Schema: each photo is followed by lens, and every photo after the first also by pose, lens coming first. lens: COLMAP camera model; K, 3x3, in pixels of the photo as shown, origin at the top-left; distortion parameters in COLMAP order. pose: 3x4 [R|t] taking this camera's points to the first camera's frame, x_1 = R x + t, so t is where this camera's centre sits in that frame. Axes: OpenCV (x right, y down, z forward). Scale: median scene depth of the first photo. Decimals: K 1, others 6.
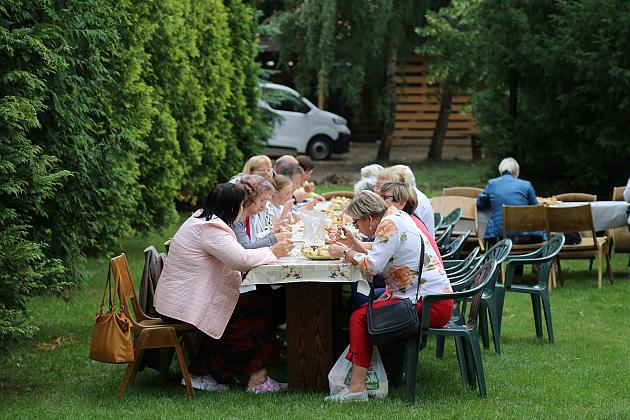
lens RADIAL K [[1467.5, 0, 315.0], [0, 1467.5, 210.0], [0, 0, 1]] dist [0.470472, 0.211092]
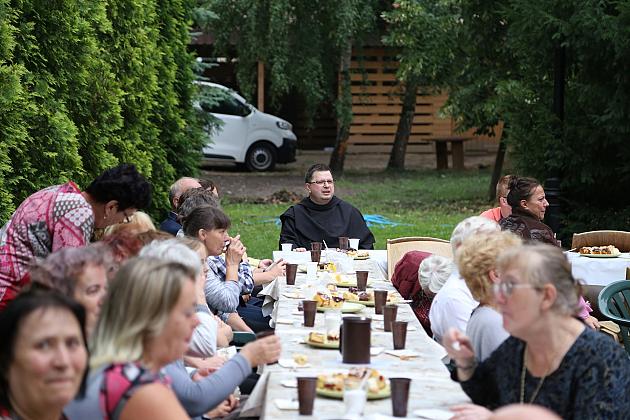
lens RADIAL K [[1467.5, 0, 315.0], [0, 1467.5, 210.0], [0, 0, 1]] dist [0.470472, 0.211092]
pose [[0.998665, -0.008564, 0.050934, -0.015584], [0.008713, 0.999958, -0.002695, -0.014101], [-0.050909, 0.003135, 0.998698, 0.234492]]
